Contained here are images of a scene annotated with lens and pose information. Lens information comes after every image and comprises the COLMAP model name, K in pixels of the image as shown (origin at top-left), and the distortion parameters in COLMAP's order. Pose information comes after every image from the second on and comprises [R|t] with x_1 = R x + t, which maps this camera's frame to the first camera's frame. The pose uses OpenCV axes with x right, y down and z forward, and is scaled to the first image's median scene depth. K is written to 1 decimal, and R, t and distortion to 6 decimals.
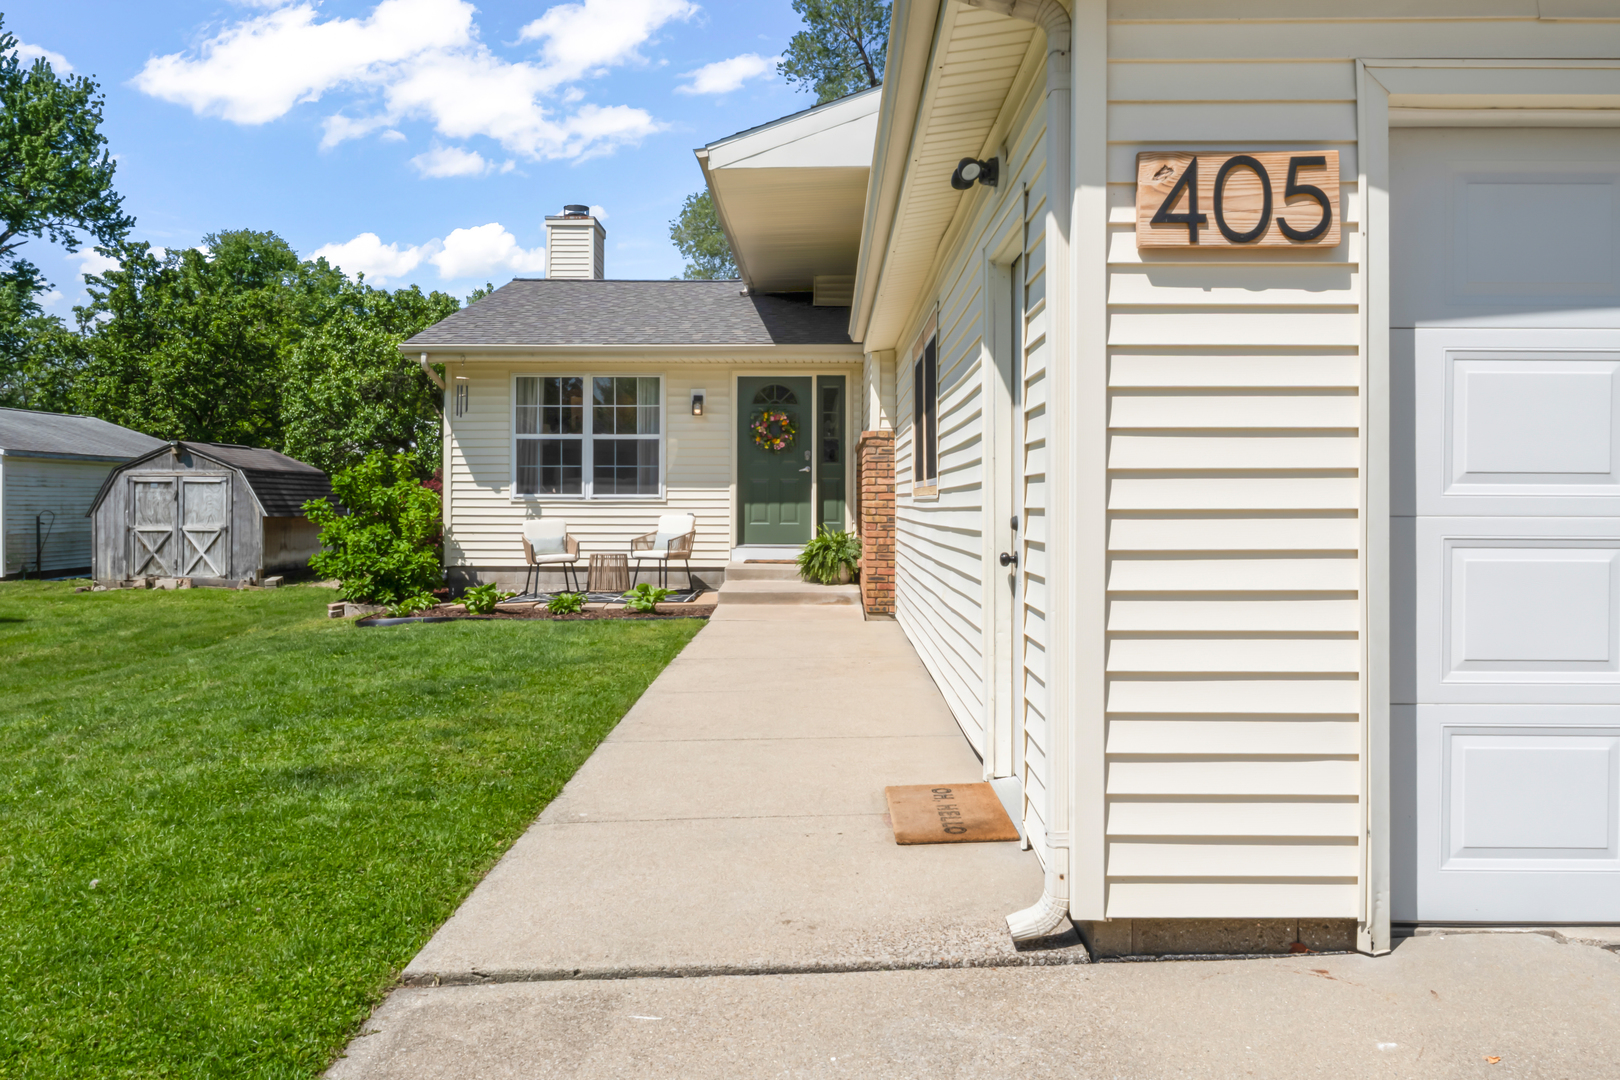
lens RADIAL K [[1231.5, 0, 830.2], [0, 1231.5, 500.7], [0, 0, 1]] dist [0.007085, 0.001090]
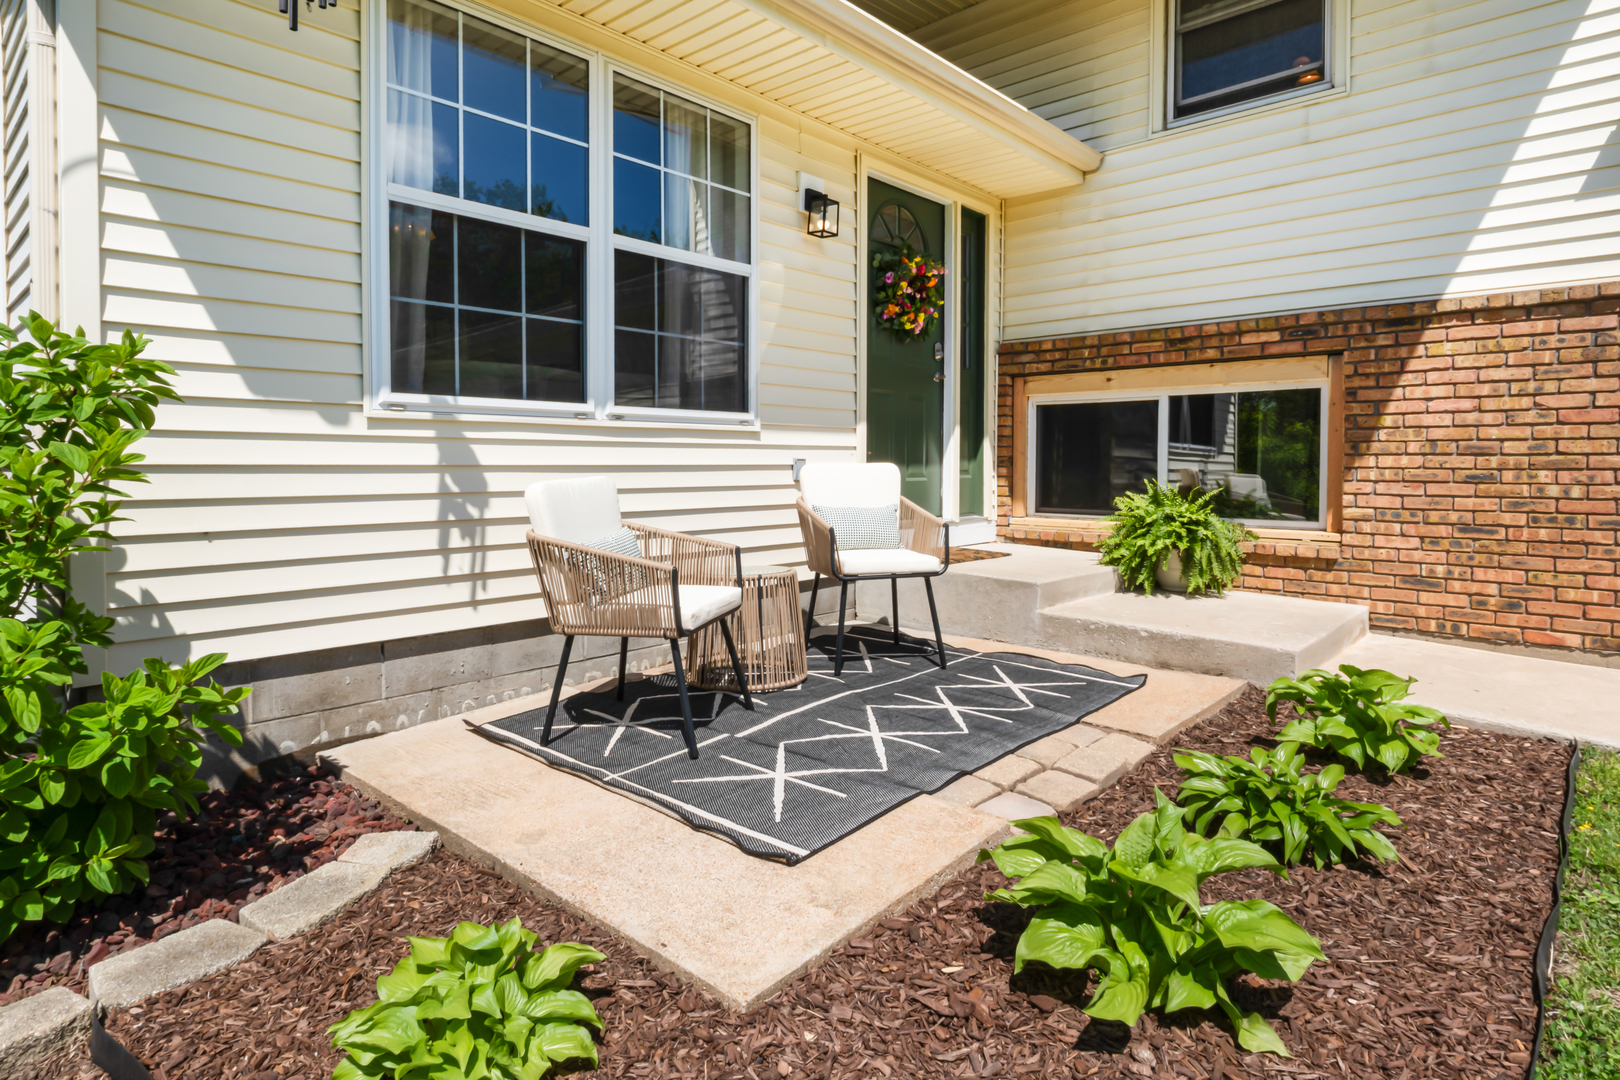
lens RADIAL K [[864.3, 0, 786.7], [0, 864.3, 481.2], [0, 0, 1]] dist [-0.000983, -0.002179]
pose [[0.666249, -0.018391, 0.745502, -0.344491], [0.001146, 0.999720, 0.023639, 0.010803], [-0.745728, -0.014895, 0.666084, 0.796777]]
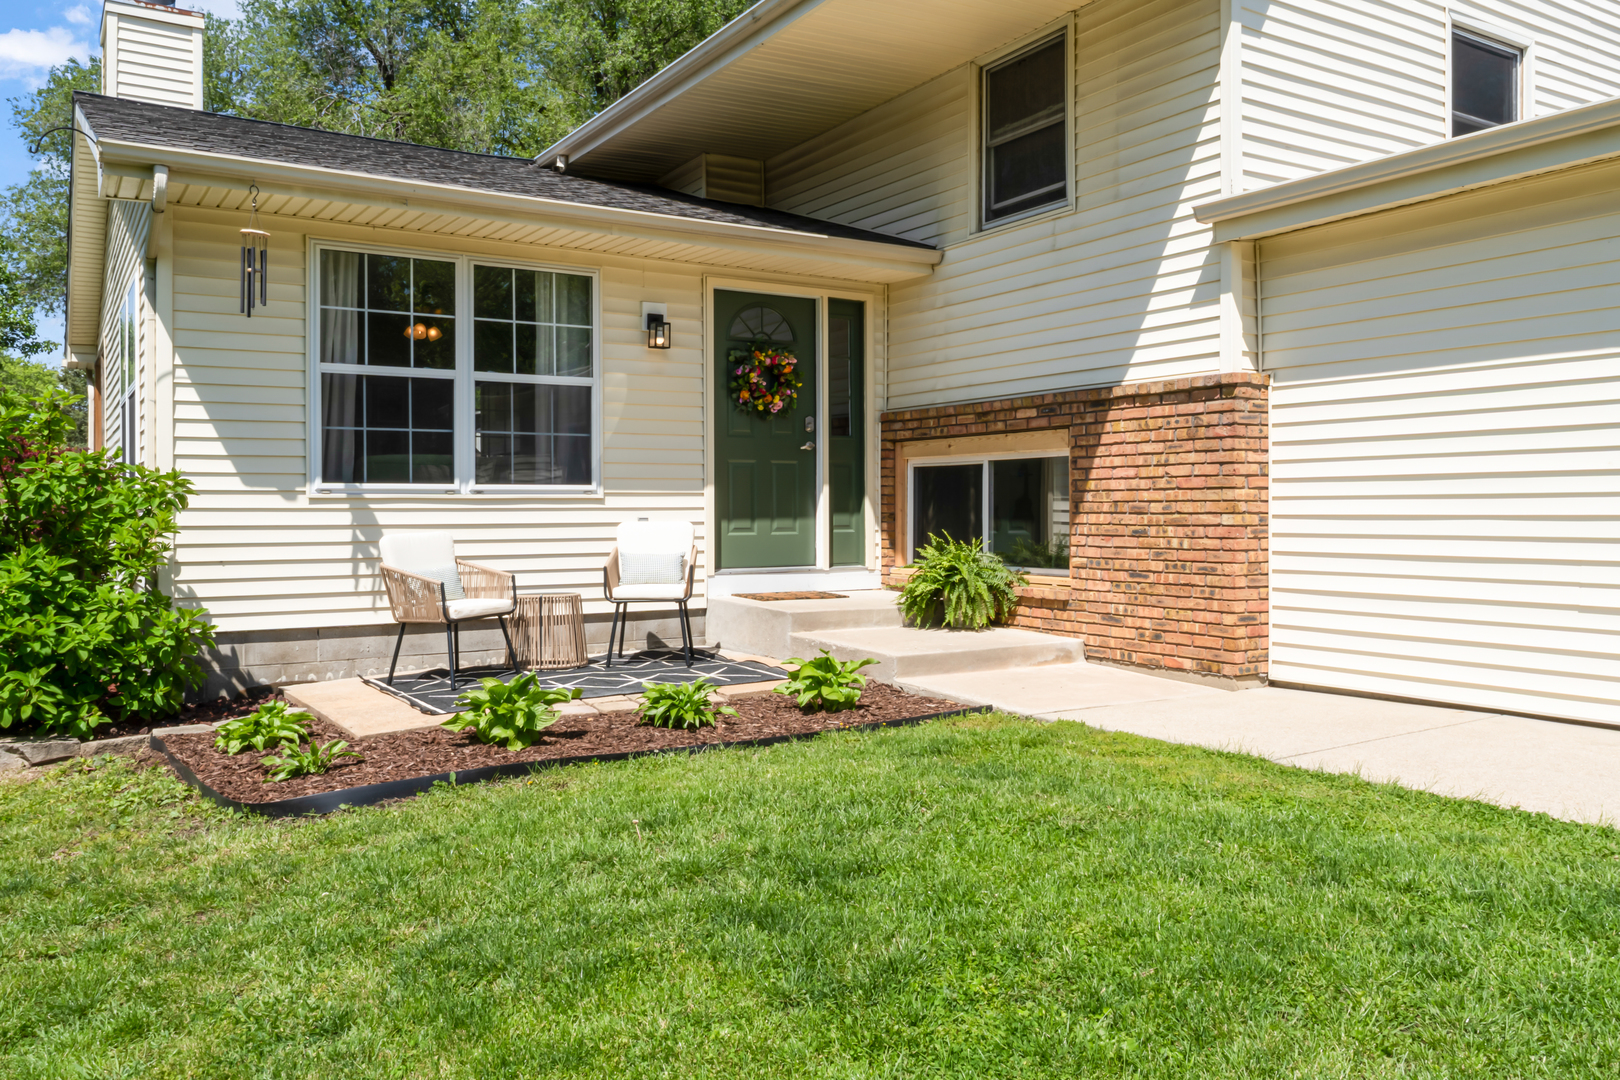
lens RADIAL K [[1231.5, 0, 800.6], [0, 1231.5, 508.3], [0, 0, 1]] dist [0.007085, 0.001090]
pose [[0.837892, -0.005346, 0.545810, -0.365320], [0.006120, 0.999981, 0.000400, 0.005946], [-0.545802, 0.003005, 0.837909, 0.475519]]
